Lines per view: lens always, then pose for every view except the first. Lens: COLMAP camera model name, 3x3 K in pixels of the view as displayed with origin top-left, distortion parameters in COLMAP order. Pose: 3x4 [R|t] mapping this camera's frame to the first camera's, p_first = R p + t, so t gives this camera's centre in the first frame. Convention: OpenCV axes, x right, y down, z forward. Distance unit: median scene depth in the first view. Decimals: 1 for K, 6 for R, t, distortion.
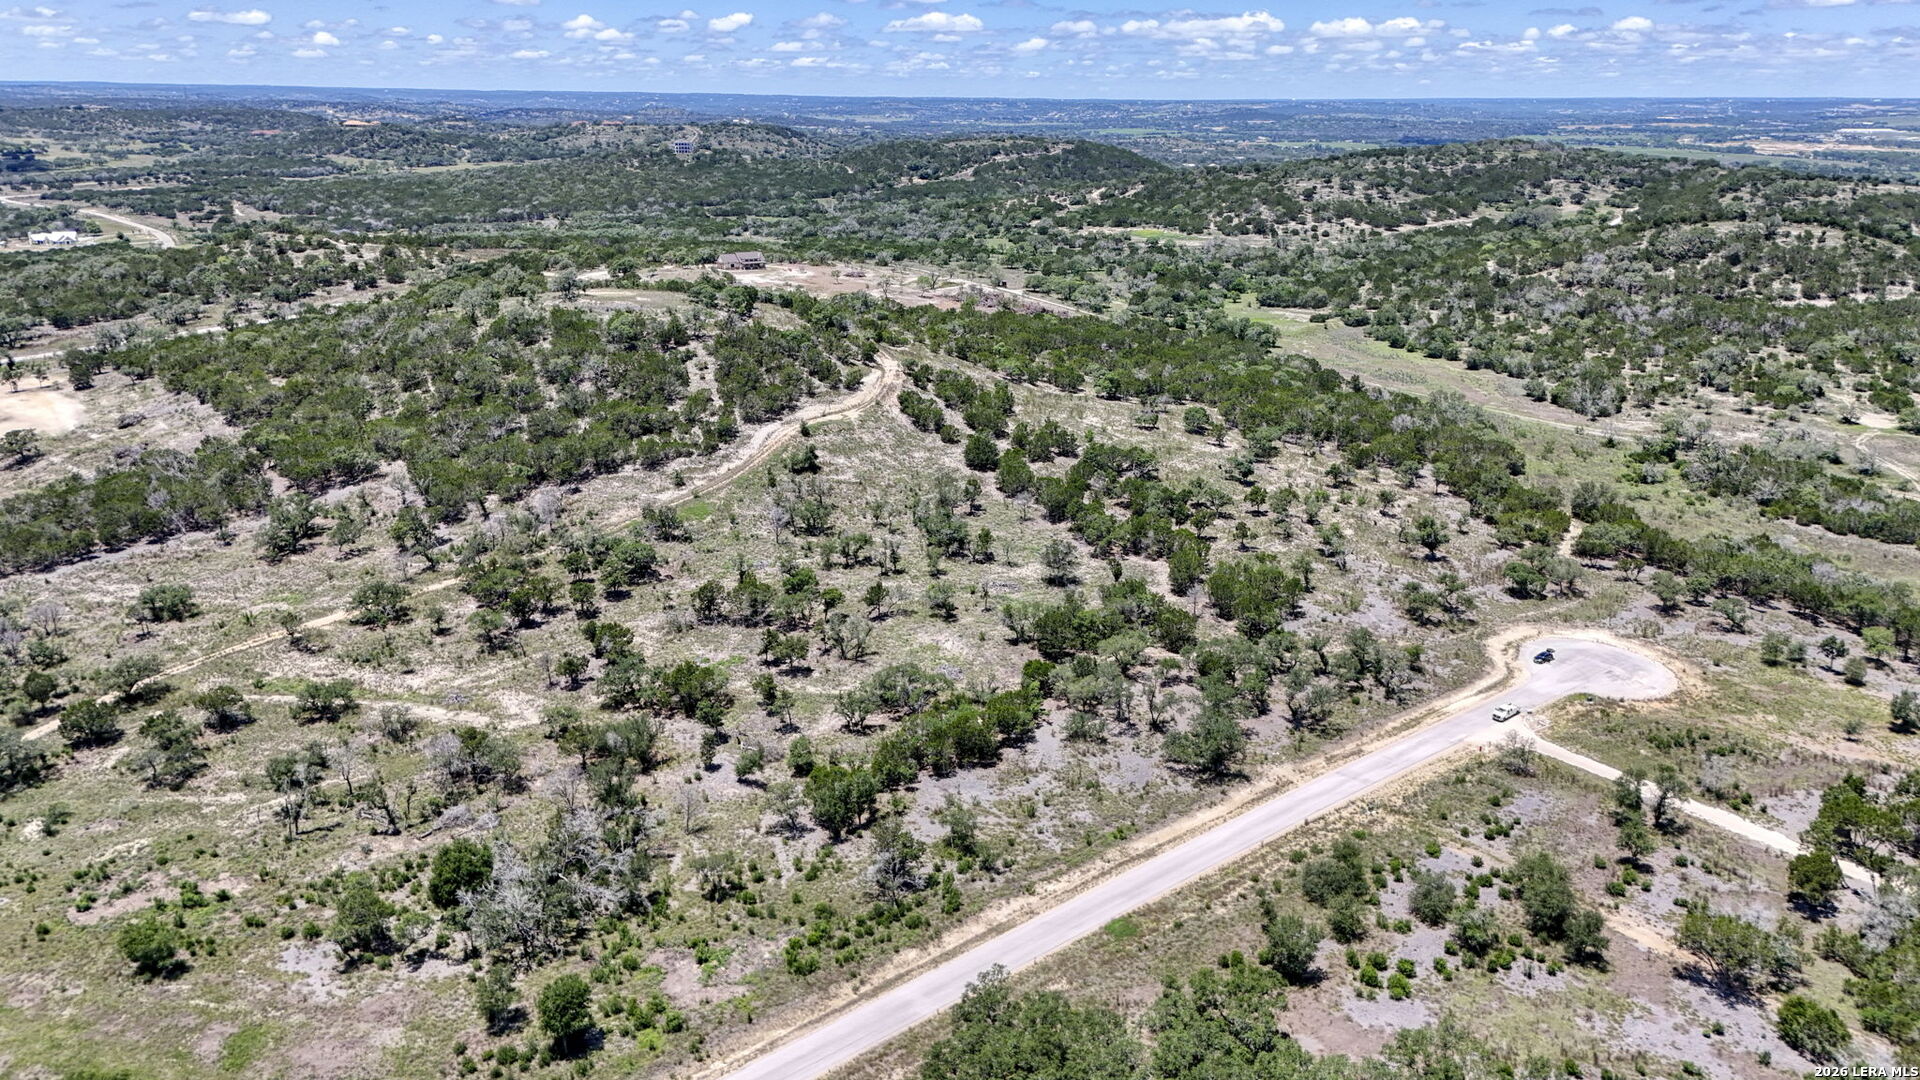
lens RADIAL K [[1405.3, 0, 955.0], [0, 1405.3, 544.5], [0, 0, 1]] dist [0.075461, -0.072838]
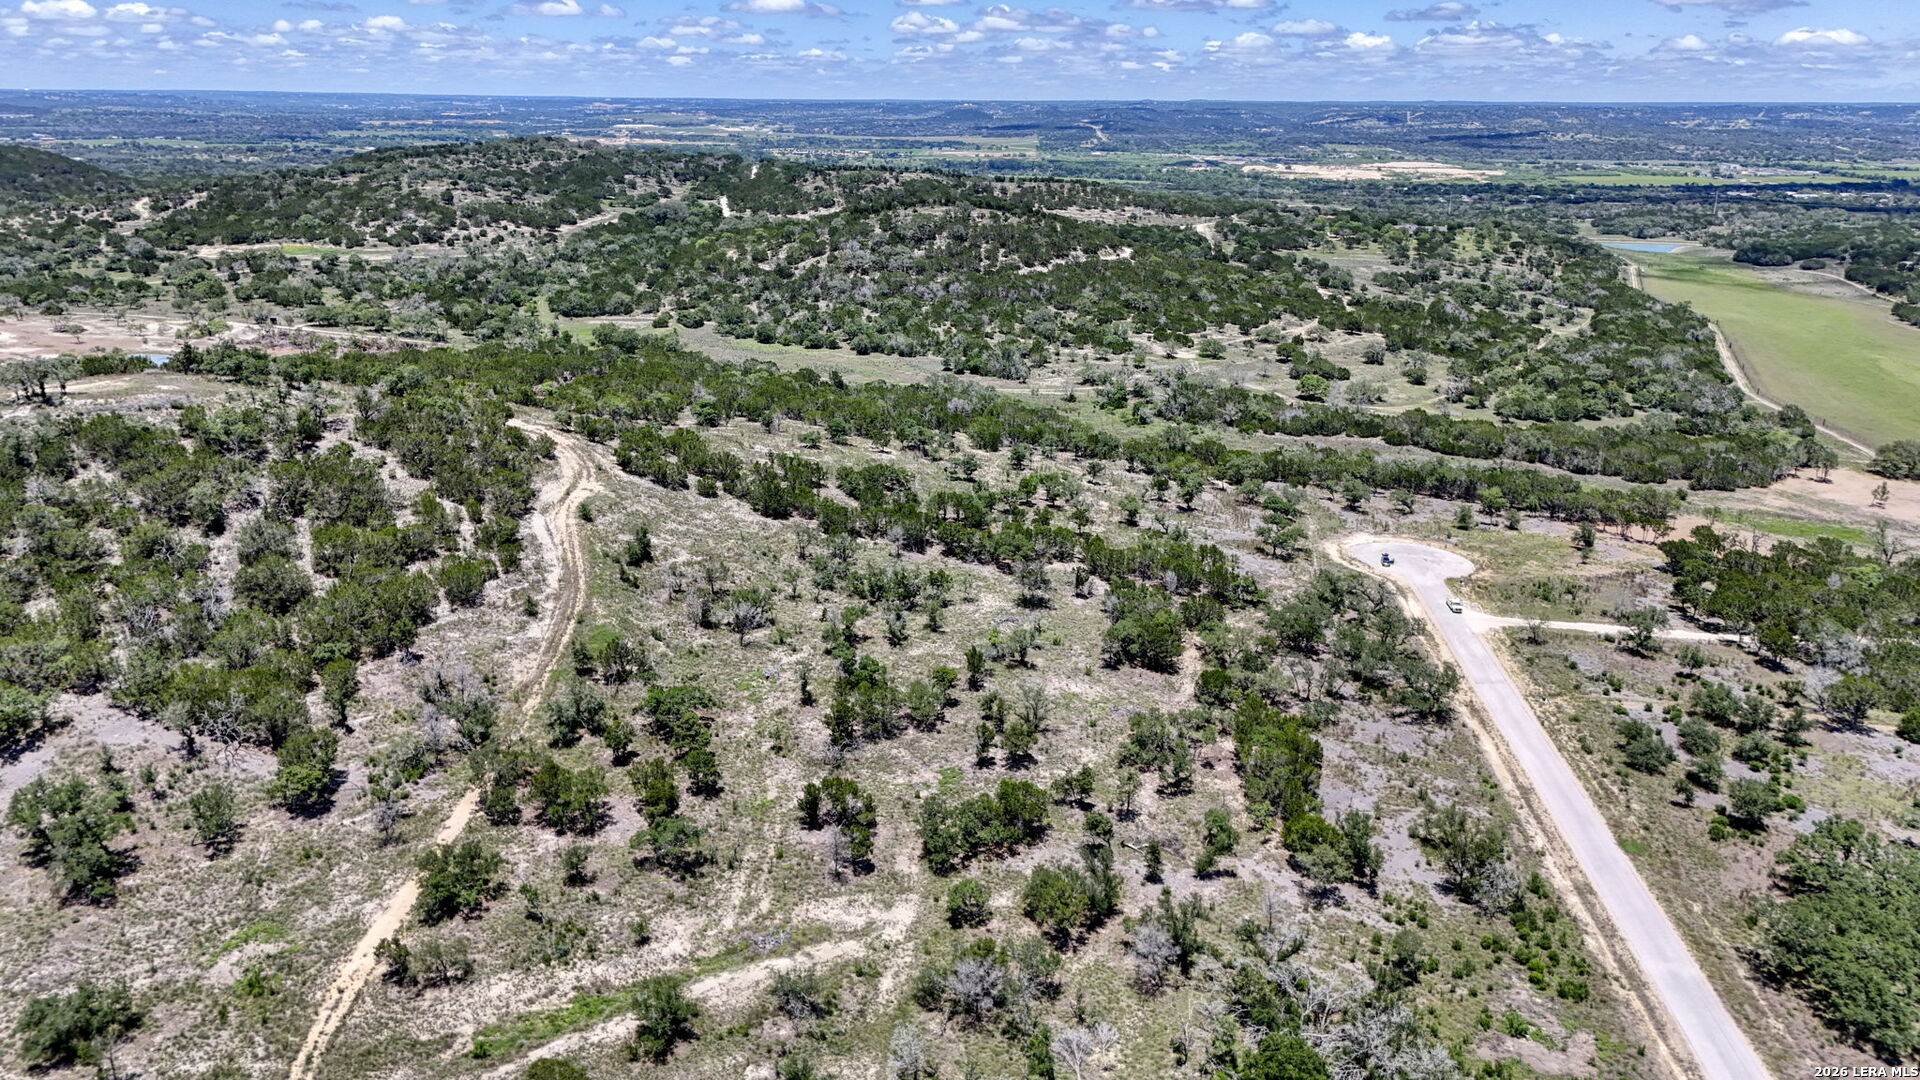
lens RADIAL K [[1405.3, 0, 956.8], [0, 1405.3, 534.8], [0, 0, 1]] dist [0.075461, -0.072838]
pose [[0.701567, -0.209023, 0.681259, -0.352909], [0.210935, 0.974084, 0.081644, -0.063586], [-0.680669, 0.086423, 0.727475, 0.187577]]
